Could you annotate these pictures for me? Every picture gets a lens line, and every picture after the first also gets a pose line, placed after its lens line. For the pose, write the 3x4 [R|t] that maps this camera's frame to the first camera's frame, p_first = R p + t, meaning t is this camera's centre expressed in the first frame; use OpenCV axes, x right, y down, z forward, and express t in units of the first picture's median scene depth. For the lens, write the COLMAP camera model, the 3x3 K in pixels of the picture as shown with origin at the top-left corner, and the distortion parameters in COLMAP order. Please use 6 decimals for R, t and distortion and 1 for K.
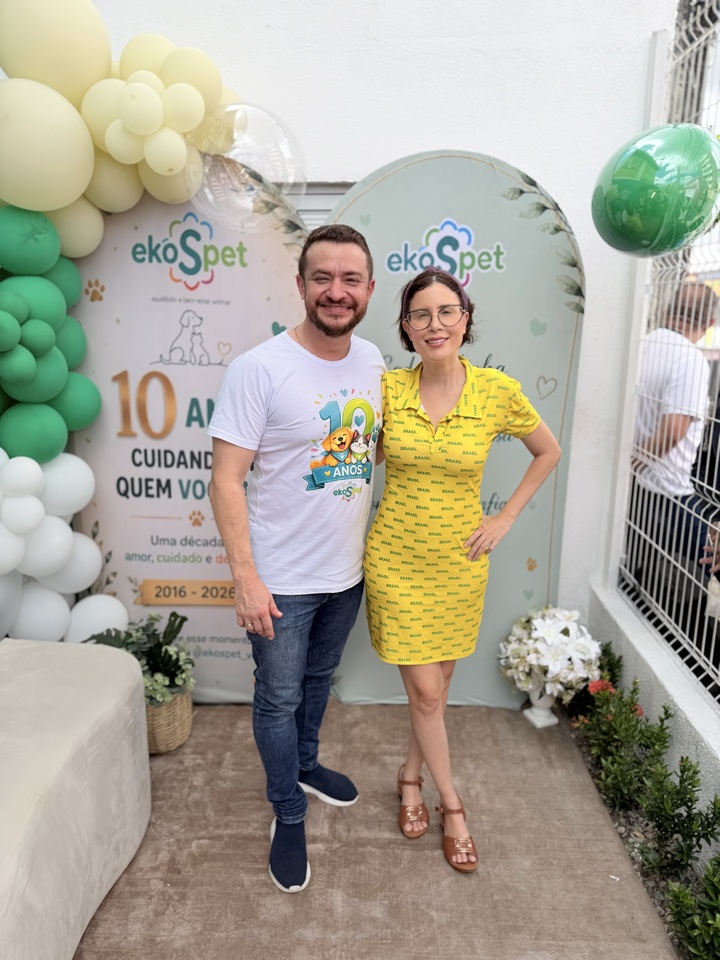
lens RADIAL K [[672.3, 0, 362.4], [0, 672.3, 479.7], [0, 0, 1]] dist [0.004202, -0.026664]
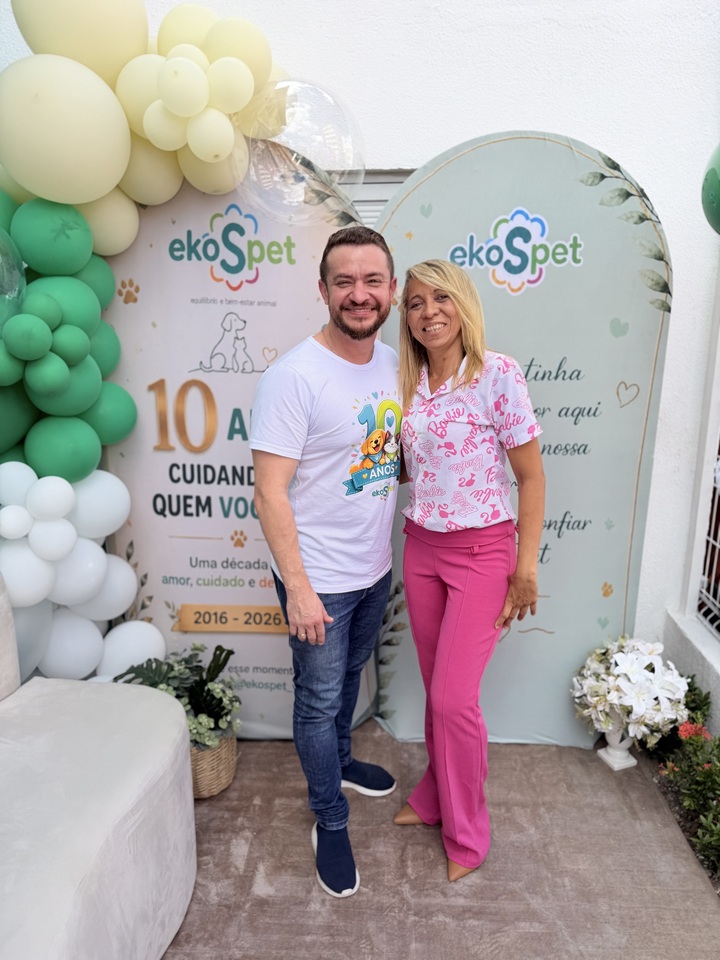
lens RADIAL K [[671.2, 0, 363.0], [0, 671.2, 484.0], [0, 0, 1]] dist [0.009187, -0.033911]
pose [[0.999604, -0.001815, -0.028064, -0.055418], [0.002022, 0.999971, 0.007373, -0.026125], [0.028050, -0.007426, 0.999579, 0.094191]]
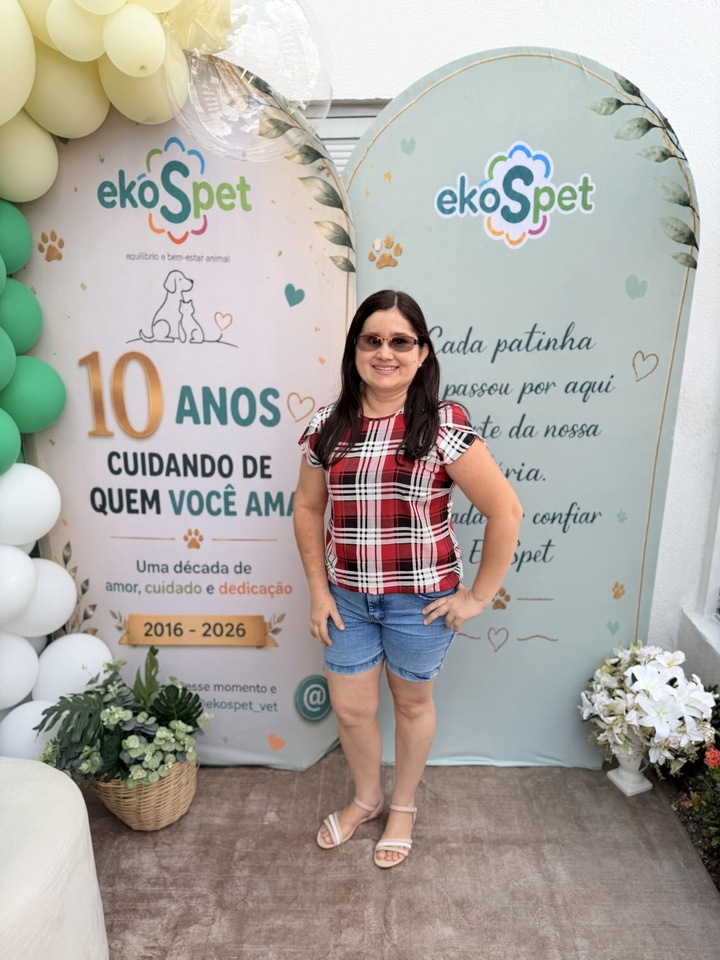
lens RADIAL K [[669.3, 0, 368.7], [0, 669.3, 481.2], [0, 0, 1]] dist [0.002940, -0.026804]
pose [[0.999914, -0.013064, 0.001281, -0.044931], [0.012992, 0.998867, 0.045787, -0.047011], [-0.001878, -0.045766, 0.998950, 0.237857]]
